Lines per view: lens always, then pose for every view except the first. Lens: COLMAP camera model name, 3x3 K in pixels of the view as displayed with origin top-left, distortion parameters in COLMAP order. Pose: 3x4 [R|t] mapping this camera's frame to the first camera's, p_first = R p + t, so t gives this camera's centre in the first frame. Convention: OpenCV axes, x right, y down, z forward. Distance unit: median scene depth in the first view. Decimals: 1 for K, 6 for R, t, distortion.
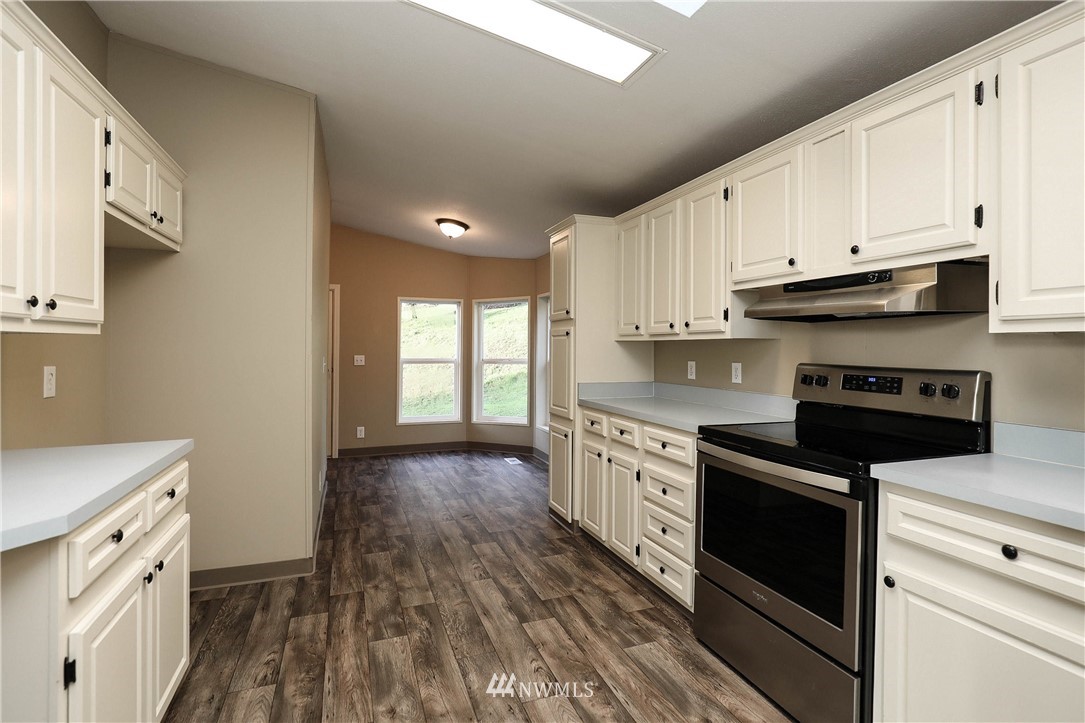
lens RADIAL K [[515.2, 0, 541.3], [0, 515.2, 344.5], [0, 0, 1]] dist [-0.020559, 0.000565]
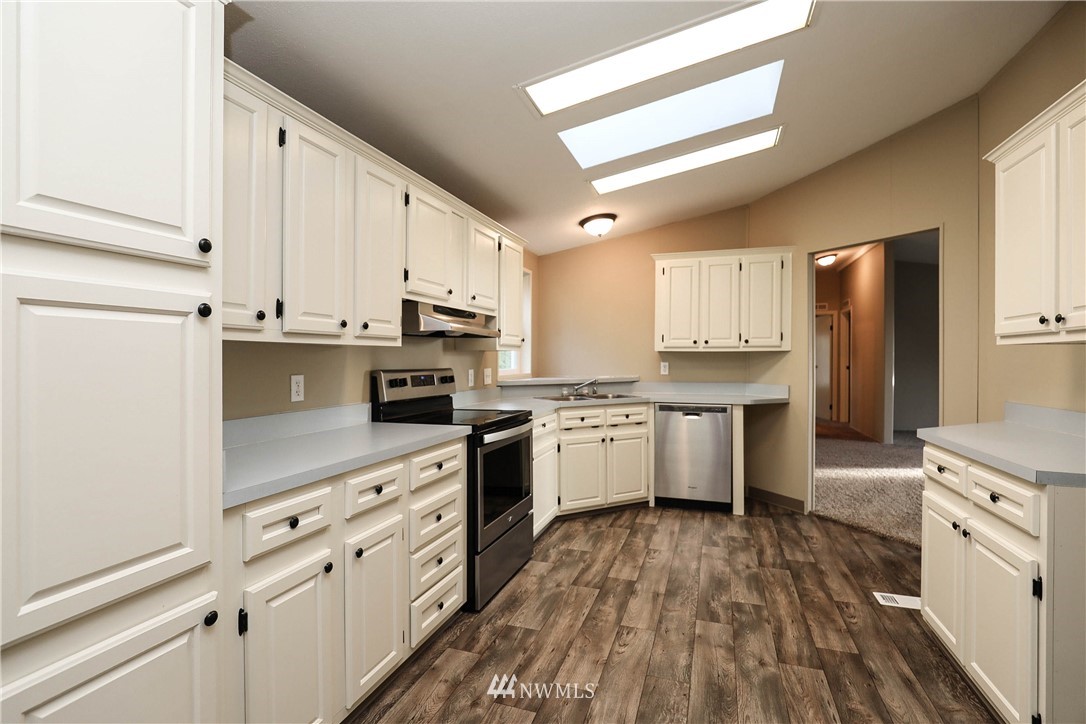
lens RADIAL K [[494.2, 0, 532.4], [0, 494.2, 363.7], [0, 0, 1]] dist [-0.024060, 0.000824]
pose [[-0.751968, -0.006965, 0.659163, -0.457869], [-0.002373, 0.999966, 0.007858, 0.013623], [-0.659195, 0.004345, -0.751959, 1.590039]]
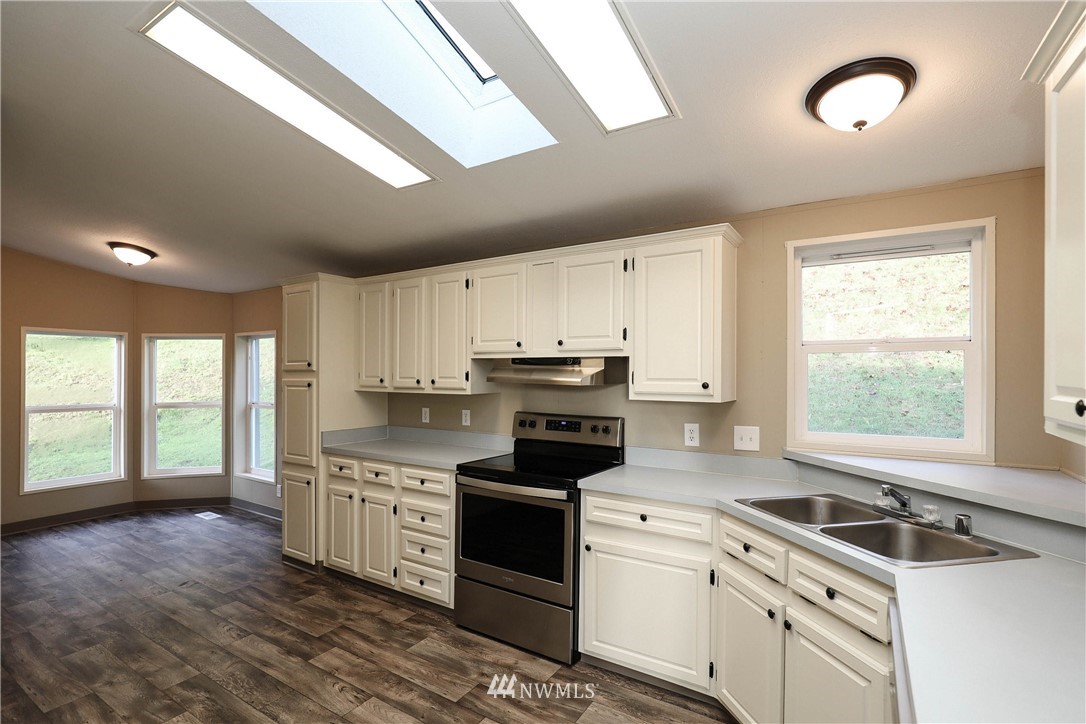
lens RADIAL K [[505.1, 0, 550.4], [0, 505.1, 374.0], [0, 0, 1]] dist [-0.018096, 0.001707]
pose [[0.792686, -0.002994, 0.609623, -0.267751], [-0.003077, 0.999956, 0.008912, -0.079163], [-0.609623, -0.008941, 0.792641, -0.156580]]
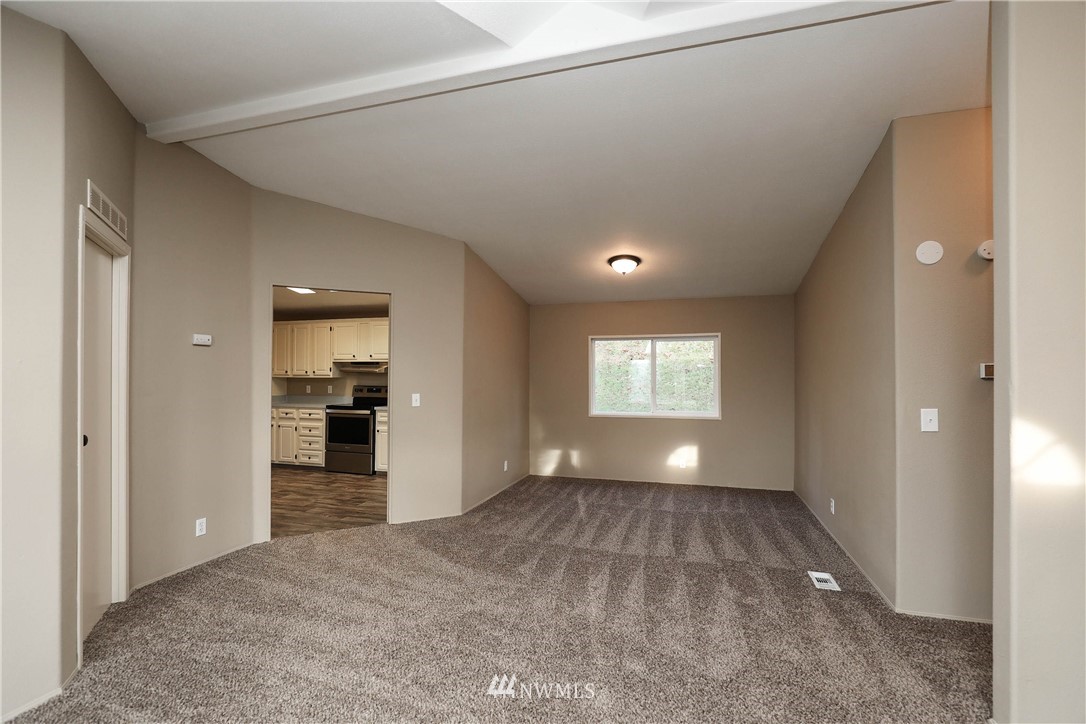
lens RADIAL K [[492.9, 0, 545.9], [0, 492.9, 368.4], [0, 0, 1]] dist [0.000879, 0.000537]
pose [[0.614360, 0.001202, 0.789025, -1.180416], [-0.004026, 0.999991, 0.001612, -0.077245], [-0.789015, -0.004167, 0.614359, -1.821756]]
